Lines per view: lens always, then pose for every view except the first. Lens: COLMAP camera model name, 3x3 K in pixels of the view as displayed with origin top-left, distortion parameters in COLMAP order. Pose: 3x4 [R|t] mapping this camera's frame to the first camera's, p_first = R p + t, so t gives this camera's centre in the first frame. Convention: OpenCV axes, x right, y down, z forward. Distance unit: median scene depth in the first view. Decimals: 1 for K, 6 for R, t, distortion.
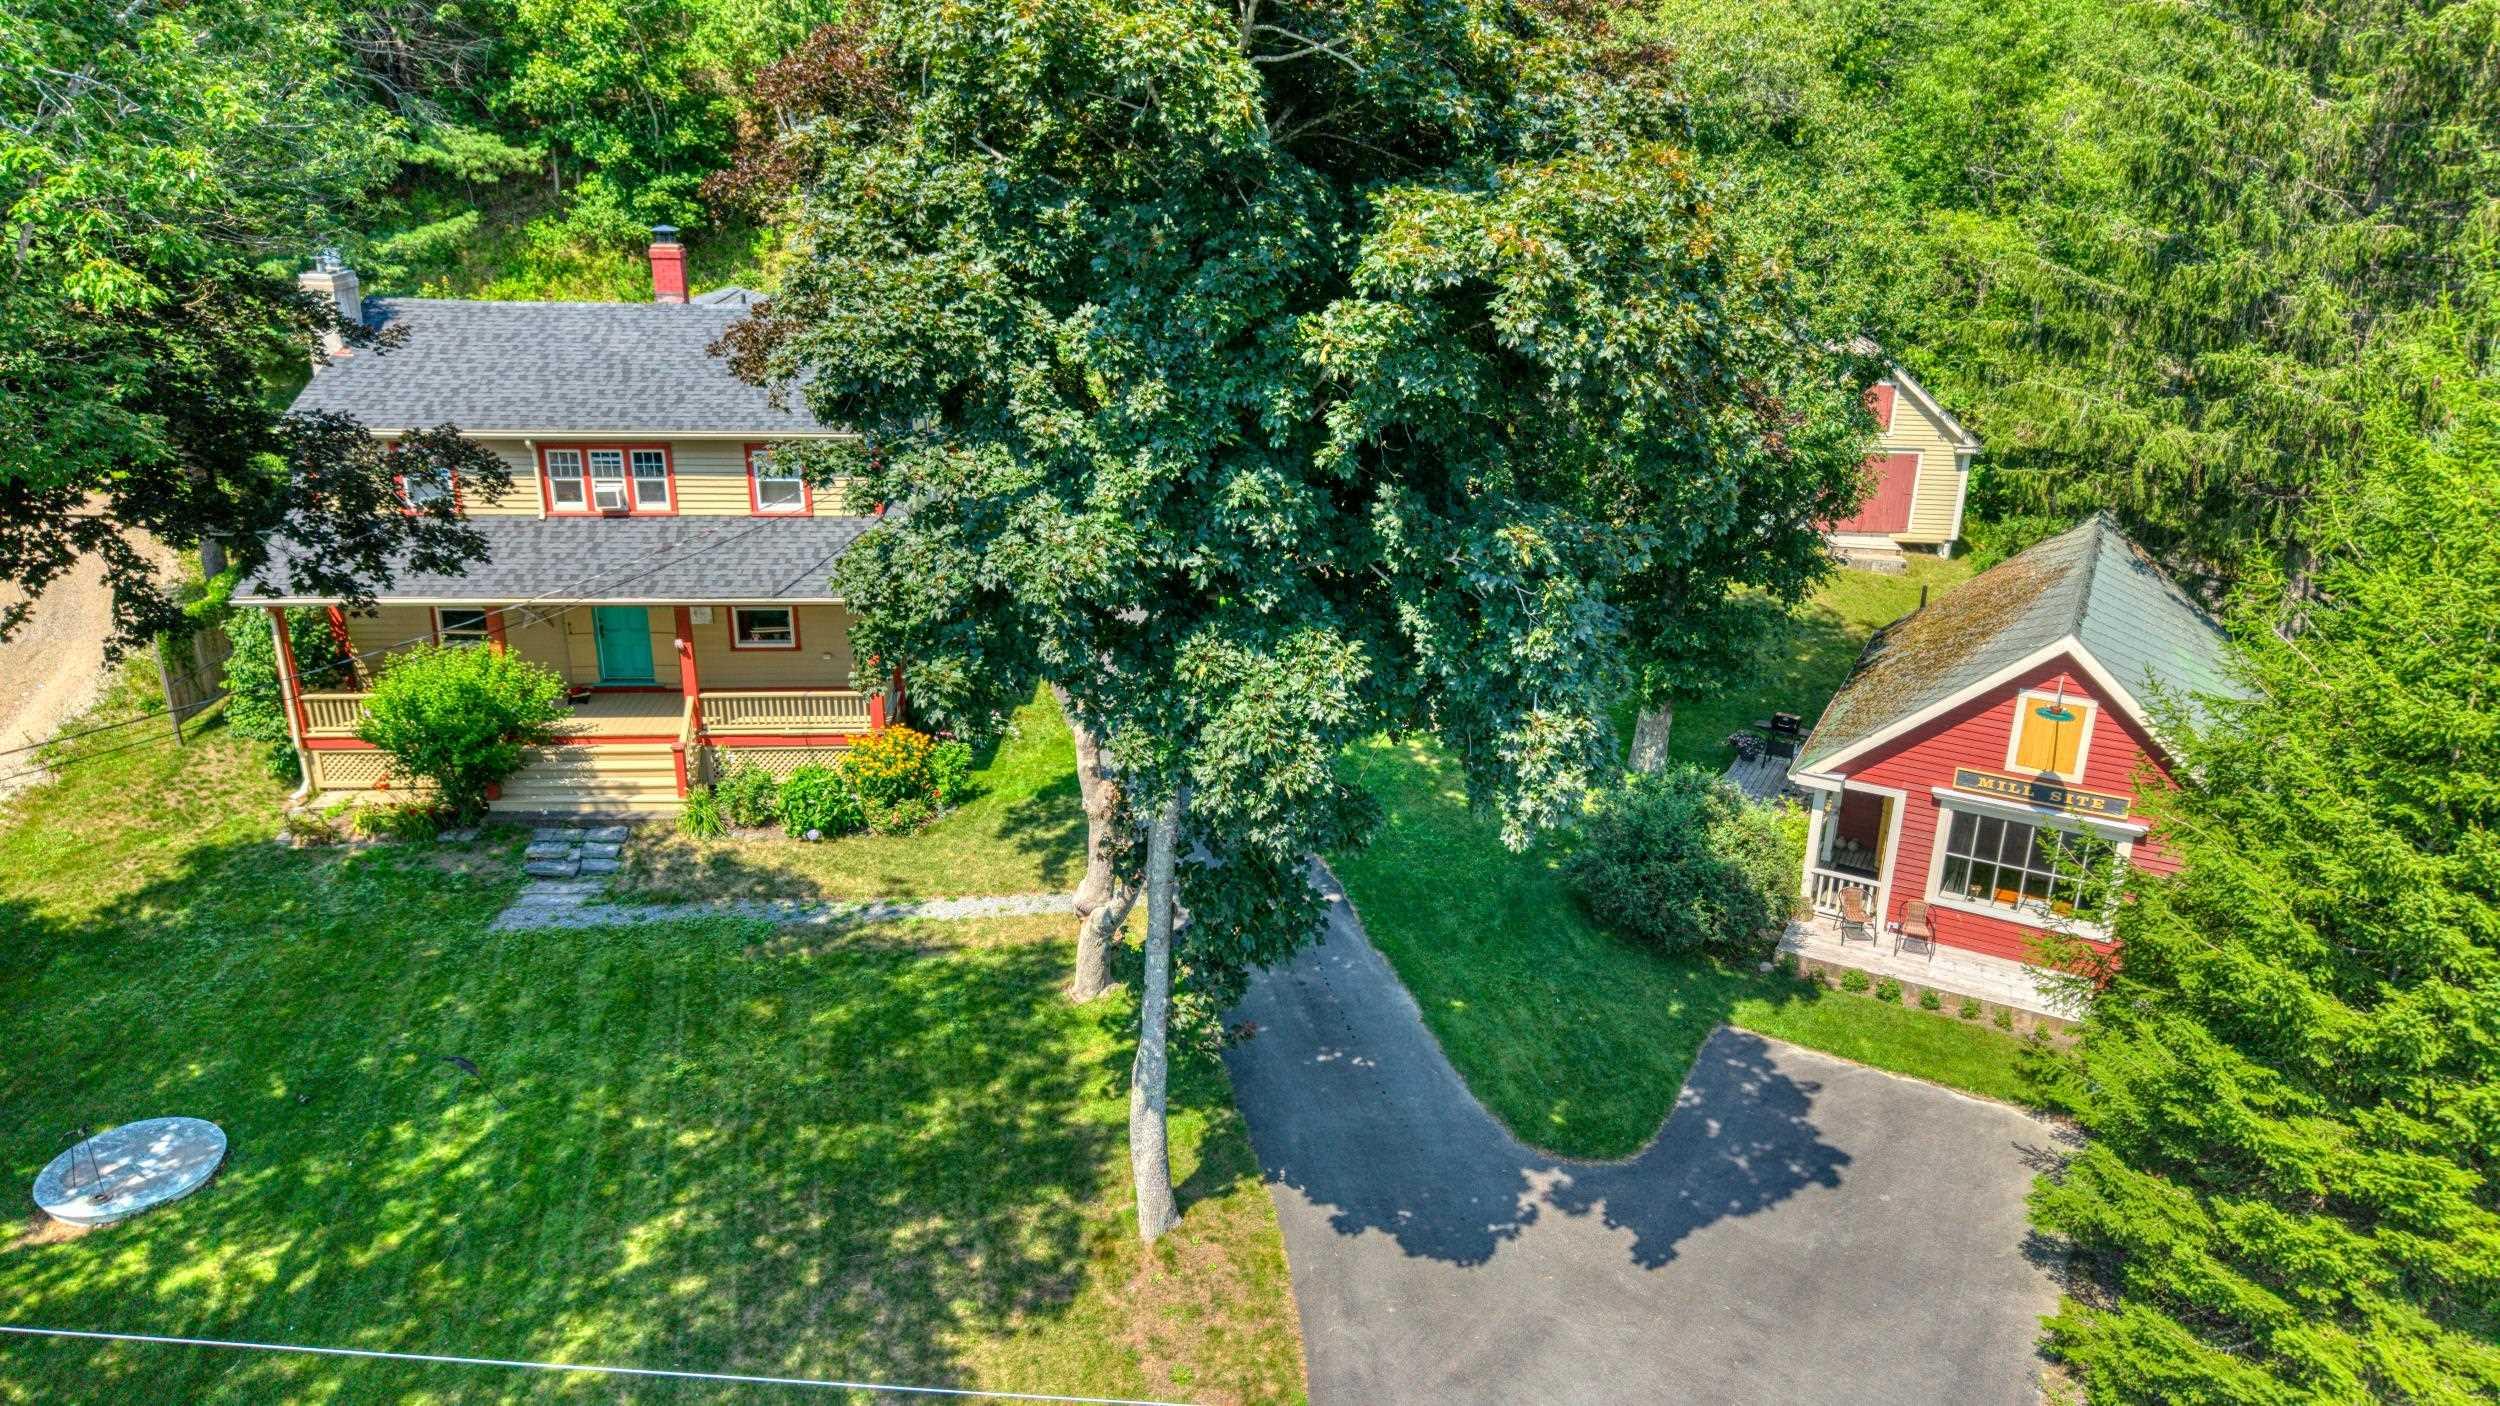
lens RADIAL K [[1680.8, 0, 1250.1], [0, 1680.8, 726.4], [0, 0, 1]] dist [0.034719, -0.040586]
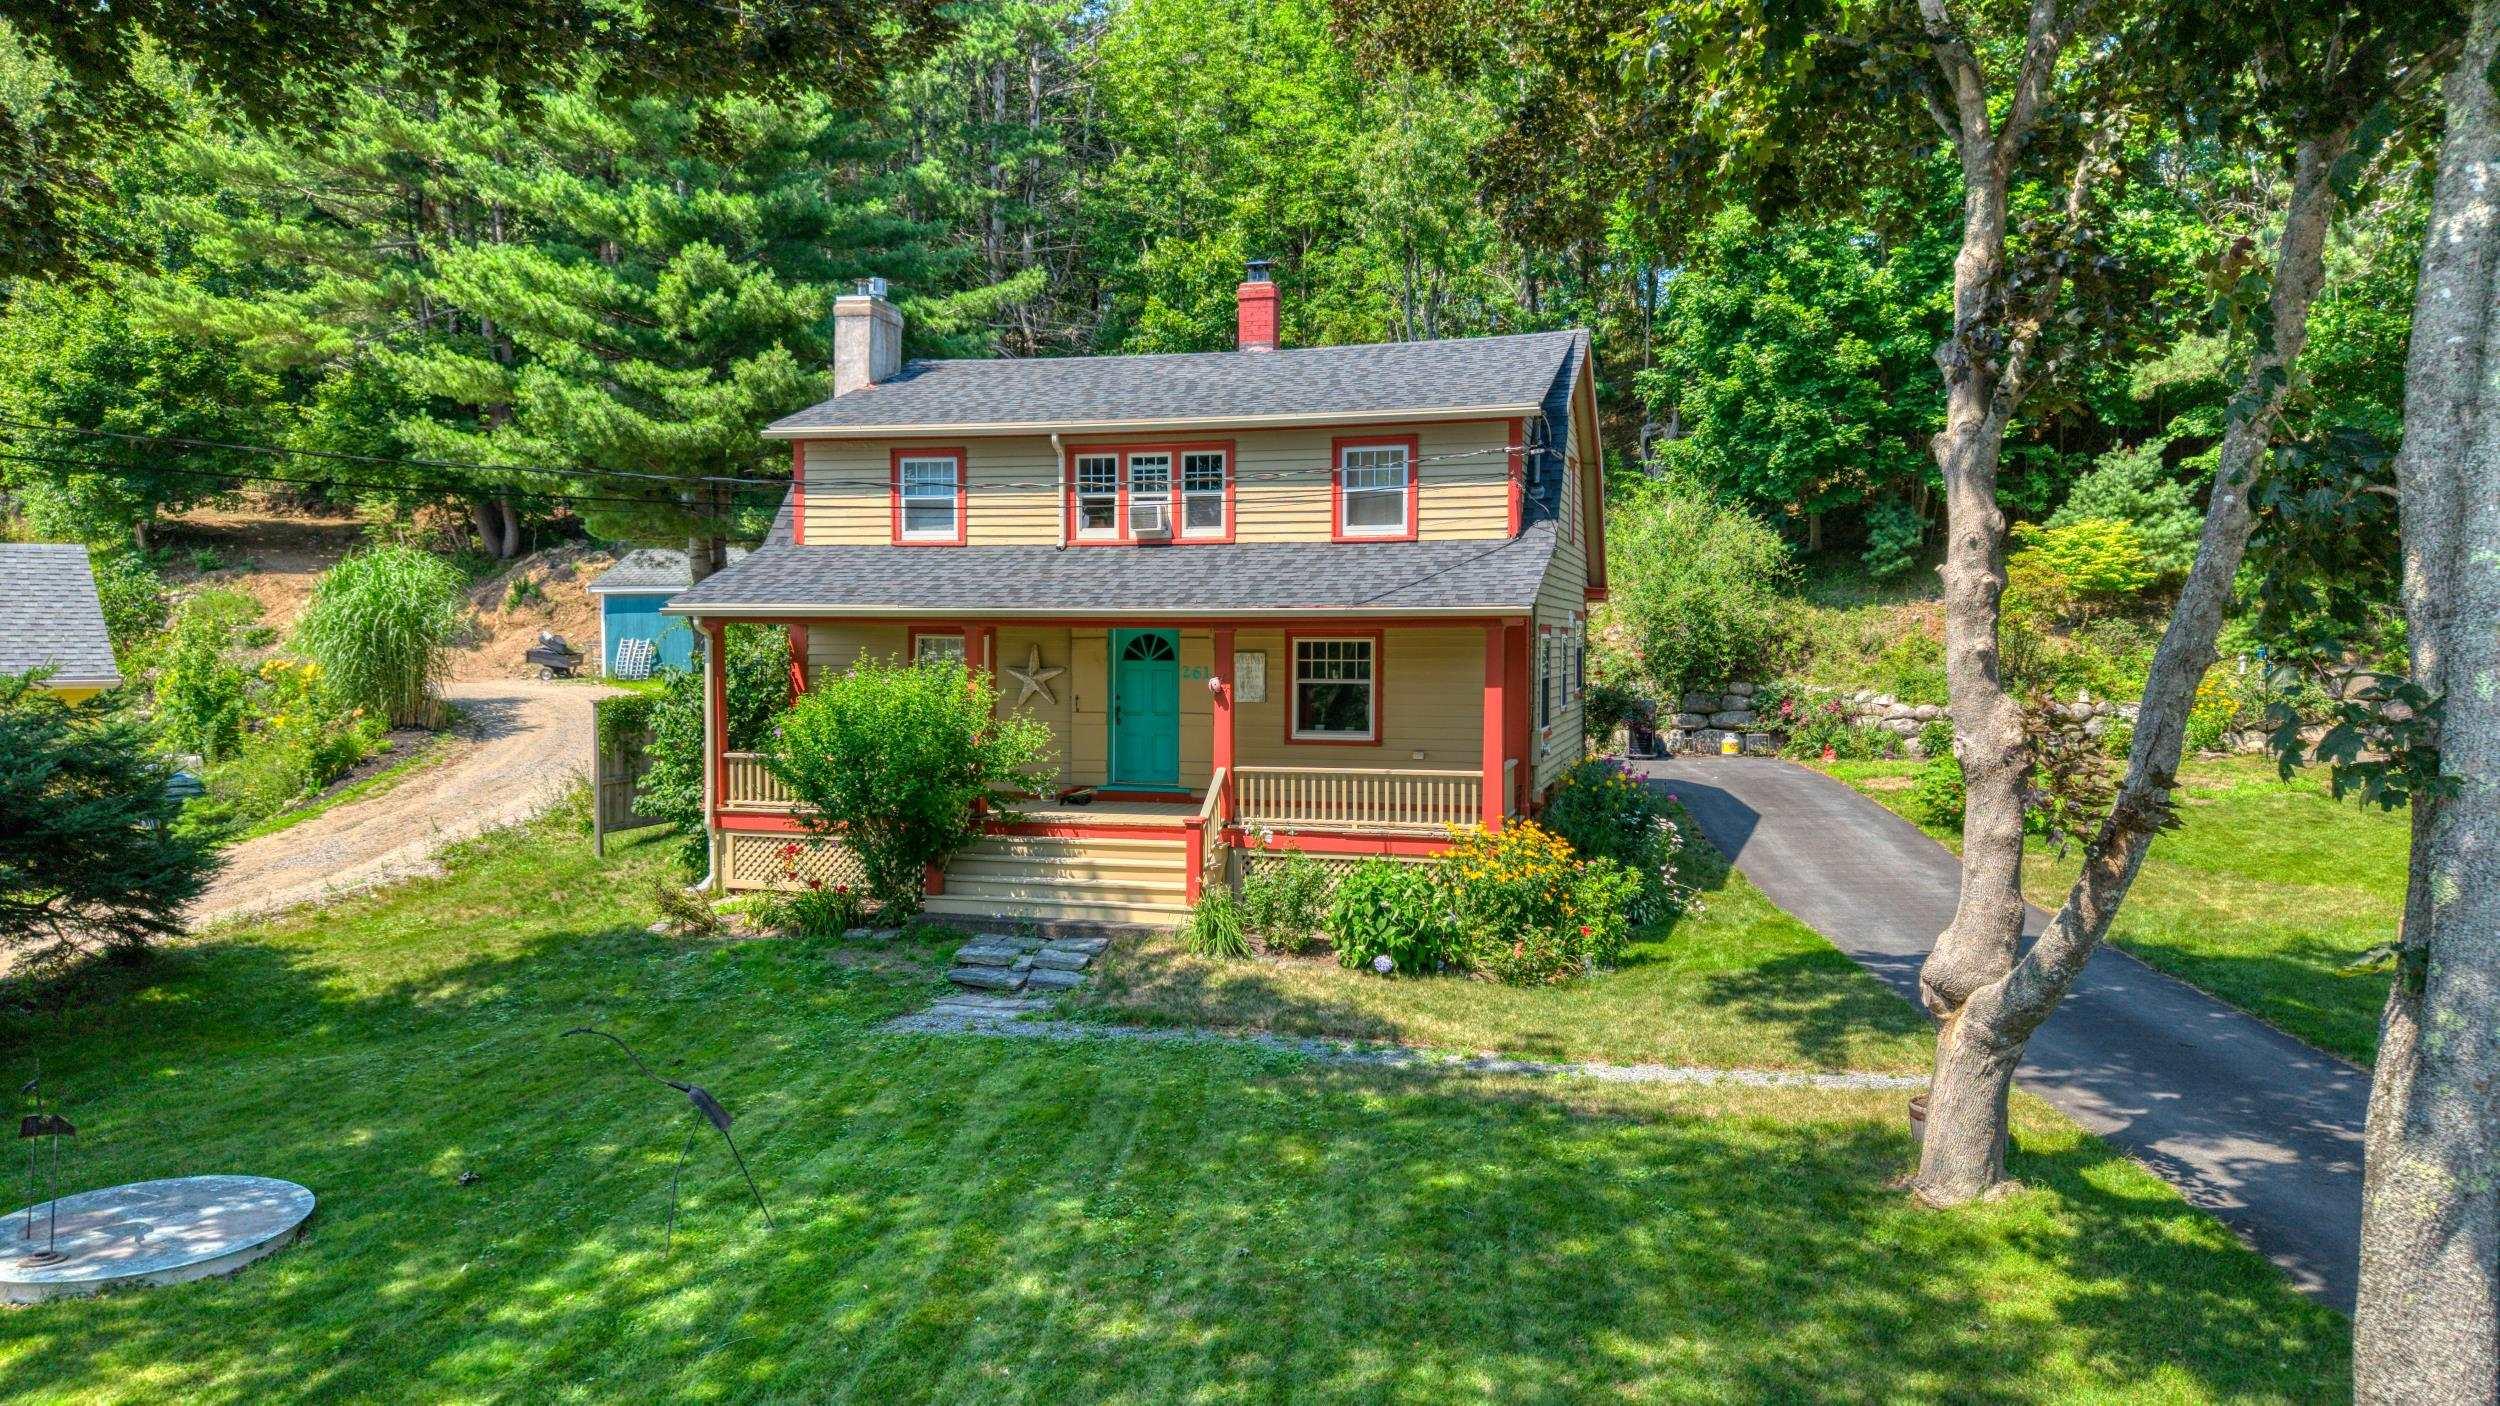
lens RADIAL K [[1680.8, 0, 1252.1], [0, 1680.8, 718.6], [0, 0, 1]] dist [0.034719, -0.040586]
pose [[0.947407, 0.006510, -0.319966, -0.110003], [-0.107979, 0.947668, -0.300442, 0.166325], [0.301265, 0.319191, 0.898530, 0.409772]]
